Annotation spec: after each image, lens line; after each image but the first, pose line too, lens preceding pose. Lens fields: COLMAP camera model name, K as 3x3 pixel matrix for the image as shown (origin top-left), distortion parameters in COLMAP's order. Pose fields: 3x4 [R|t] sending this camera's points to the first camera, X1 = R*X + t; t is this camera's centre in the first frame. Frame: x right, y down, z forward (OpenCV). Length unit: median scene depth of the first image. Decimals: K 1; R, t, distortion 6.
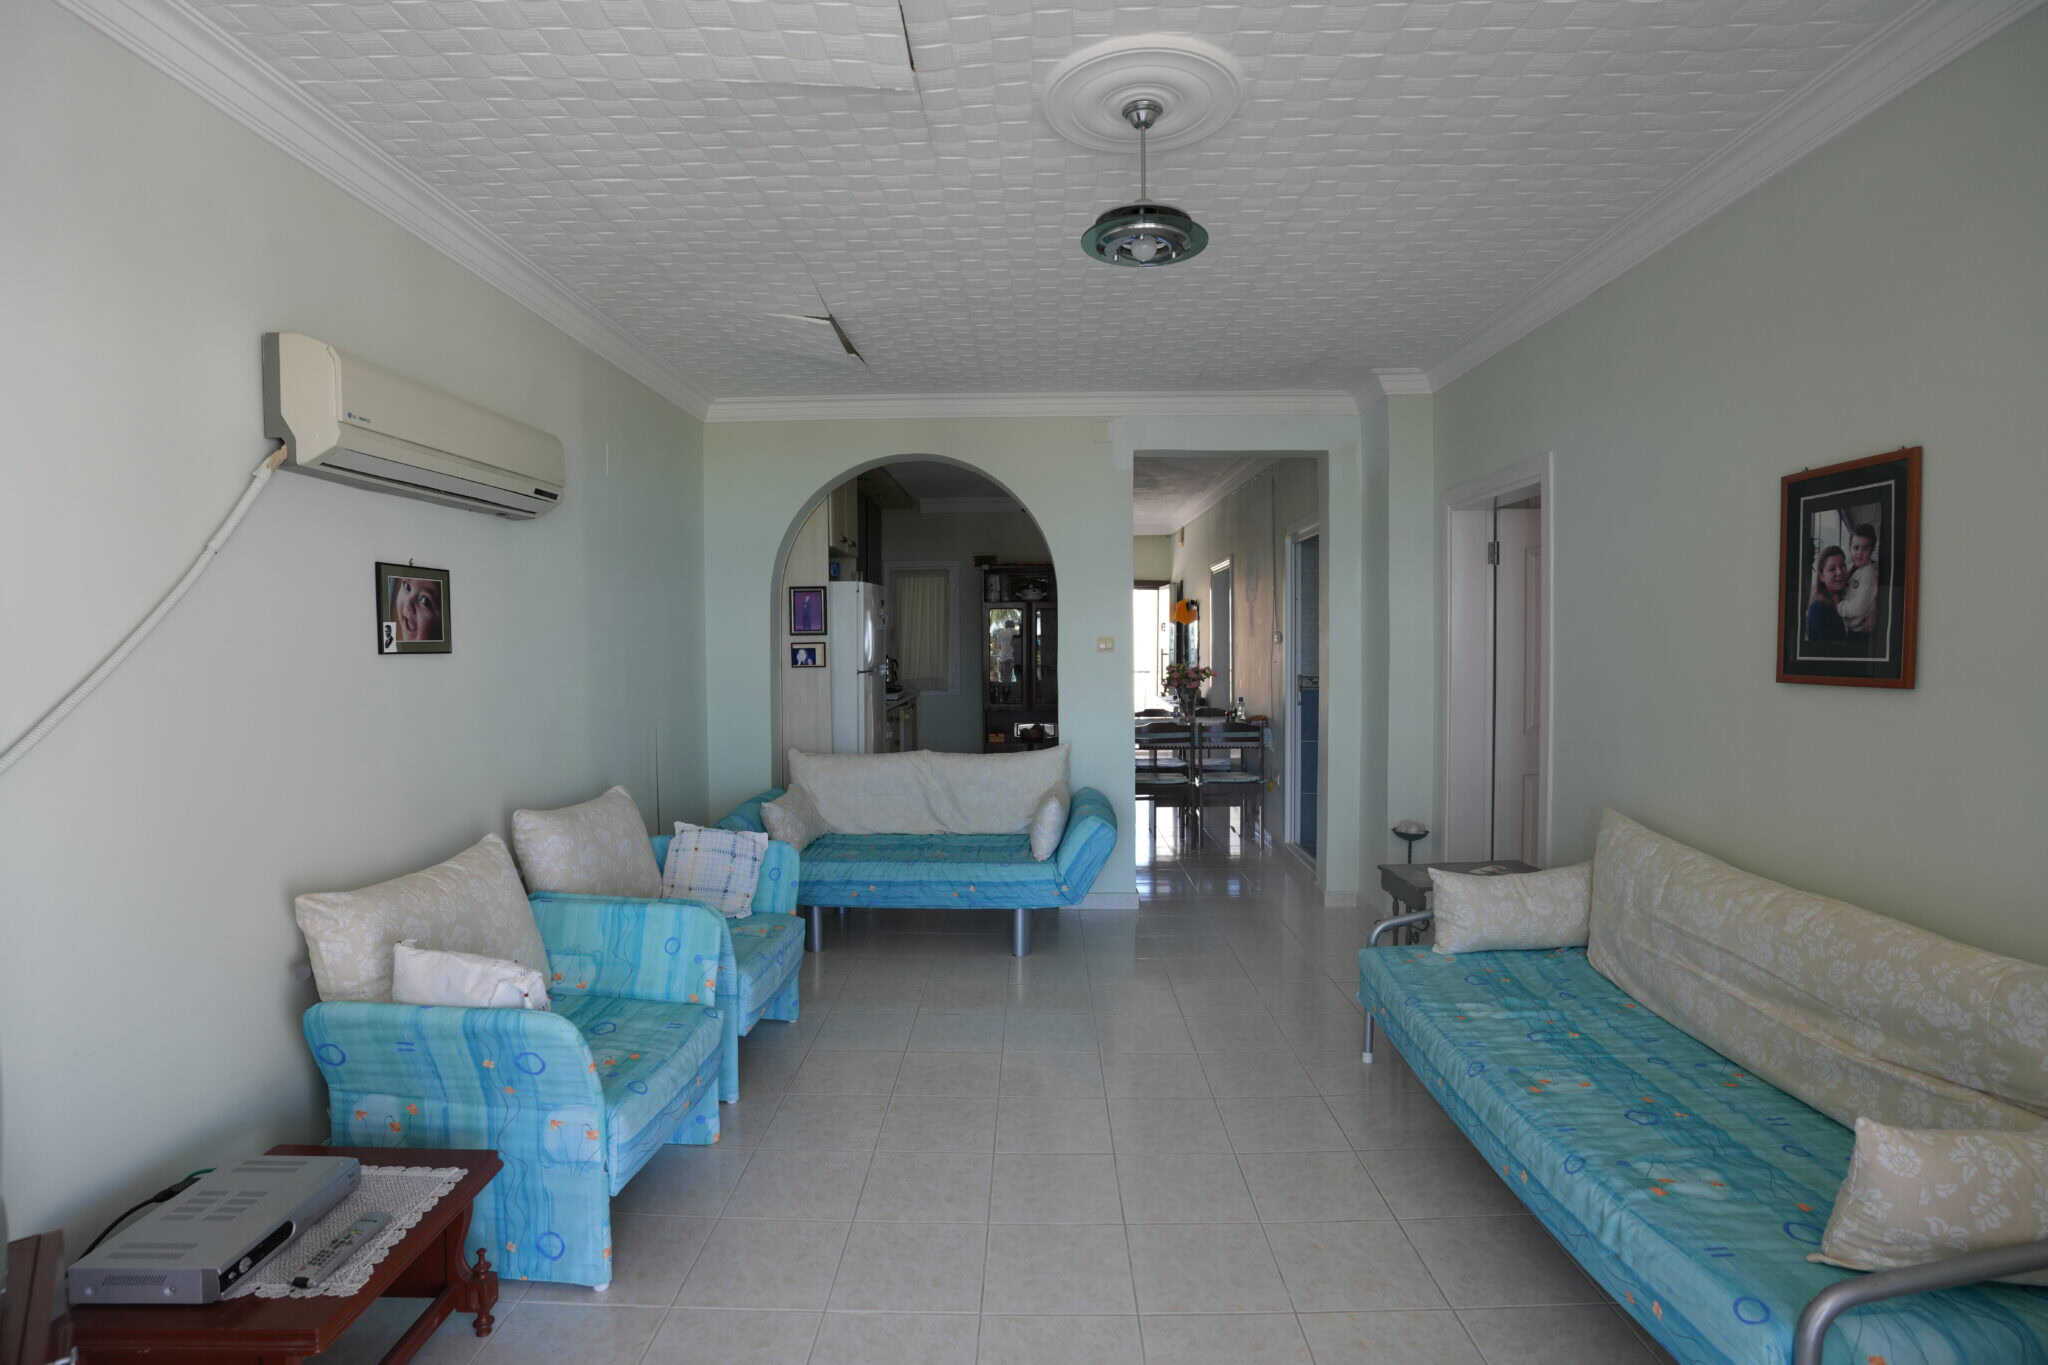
lens RADIAL K [[1005.1, 0, 1023.0], [0, 1005.1, 675.0], [0, 0, 1]] dist [-0.089995, 0.043411]
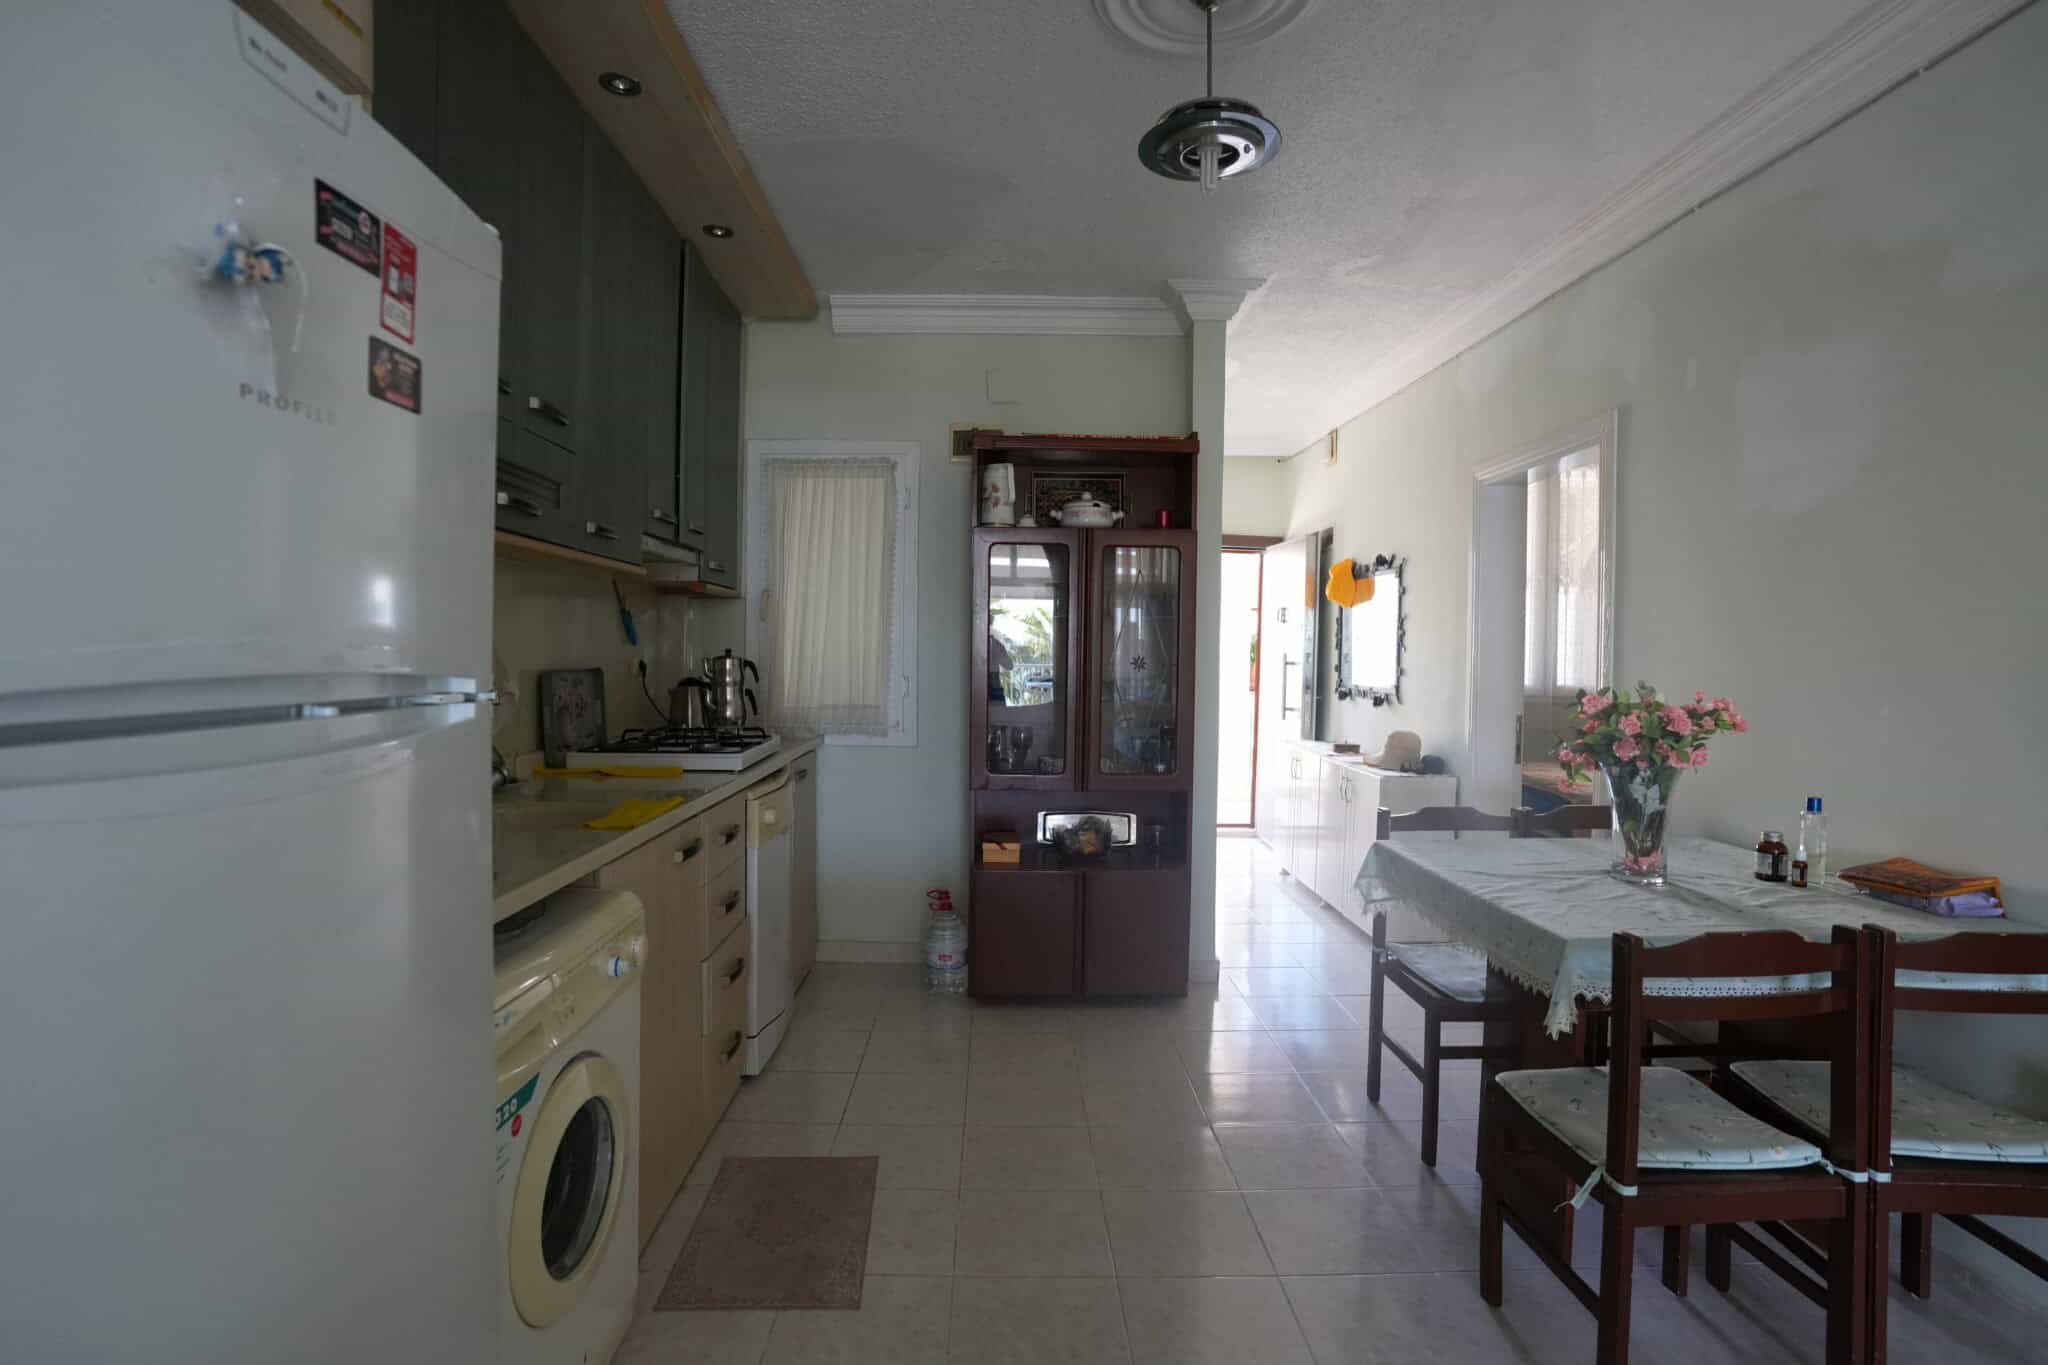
lens RADIAL K [[1005.1, 0, 1023.0], [0, 1005.1, 675.0], [0, 0, 1]] dist [-0.089995, 0.043411]
pose [[0.999373, 0.016444, 0.031344, -0.029878], [-0.016333, 0.999859, -0.003781, -0.010788], [-0.031402, 0.003266, 0.999502, 0.562746]]
